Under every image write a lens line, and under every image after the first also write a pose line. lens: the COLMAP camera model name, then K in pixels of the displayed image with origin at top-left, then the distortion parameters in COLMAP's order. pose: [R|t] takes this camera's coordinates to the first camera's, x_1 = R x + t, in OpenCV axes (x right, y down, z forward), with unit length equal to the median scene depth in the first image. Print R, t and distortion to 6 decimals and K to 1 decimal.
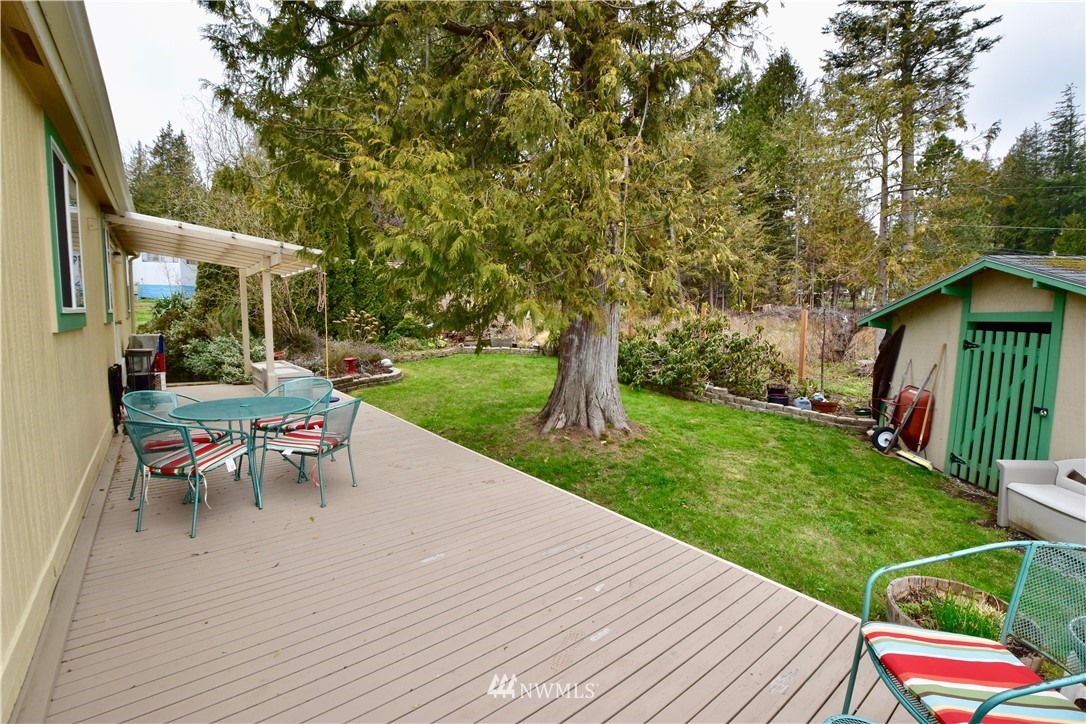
lens RADIAL K [[477.1, 0, 543.0], [0, 477.1, 362.0], [0, 0, 1]] dist [-0.000460, -0.000090]
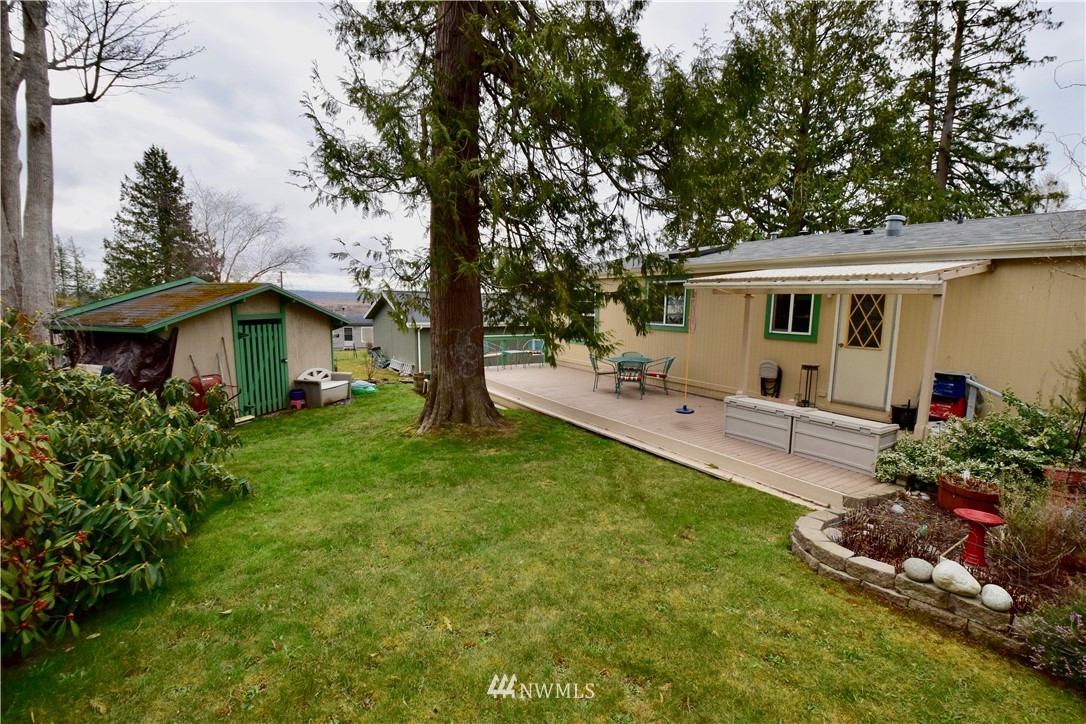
lens RADIAL K [[477.1, 0, 543.0], [0, 477.1, 362.0], [0, 0, 1]] dist [-0.000460, -0.000090]
pose [[-0.997268, -0.019799, 0.071171, -0.231883], [-0.003051, 0.973633, 0.228101, -0.317648], [-0.073811, 0.227260, -0.971033, 2.509204]]
